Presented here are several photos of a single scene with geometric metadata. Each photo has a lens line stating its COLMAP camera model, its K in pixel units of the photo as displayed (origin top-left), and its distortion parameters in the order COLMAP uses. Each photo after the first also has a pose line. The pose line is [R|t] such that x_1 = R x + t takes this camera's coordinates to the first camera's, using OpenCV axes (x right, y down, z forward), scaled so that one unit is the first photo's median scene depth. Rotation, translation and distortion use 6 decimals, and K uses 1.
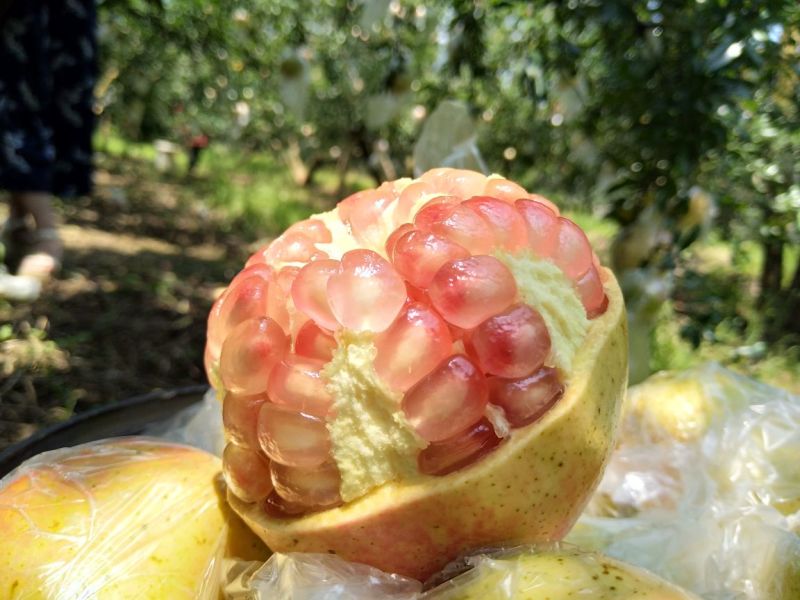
lens RADIAL K [[681.4, 0, 400.0], [0, 681.4, 300.0], [0, 0, 1]] dist [0.003976, -0.117037]
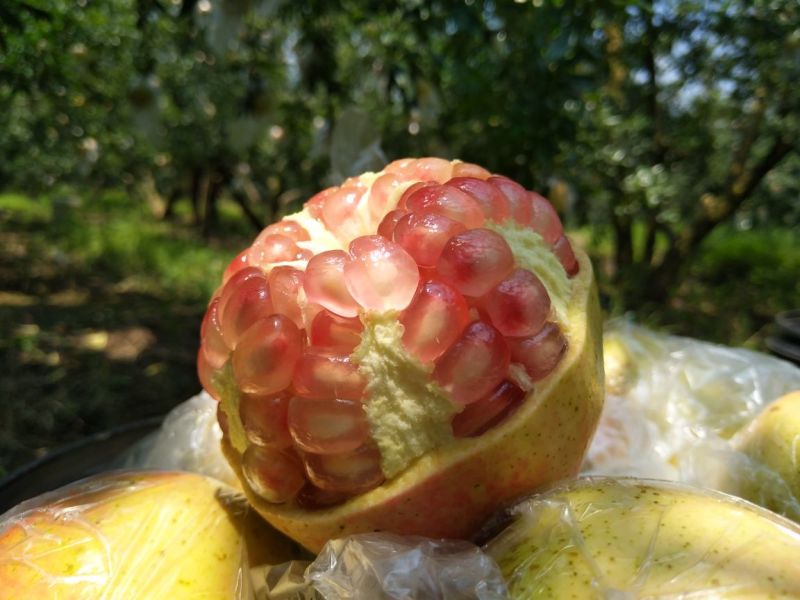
lens RADIAL K [[681.4, 0, 400.0], [0, 681.4, 300.0], [0, 0, 1]] dist [0.003976, -0.117037]
pose [[0.970792, -0.128310, 0.202729, -0.185503], [0.133924, 0.990890, -0.014160, 0.035631], [-0.199065, 0.040897, 0.979133, -0.018958]]
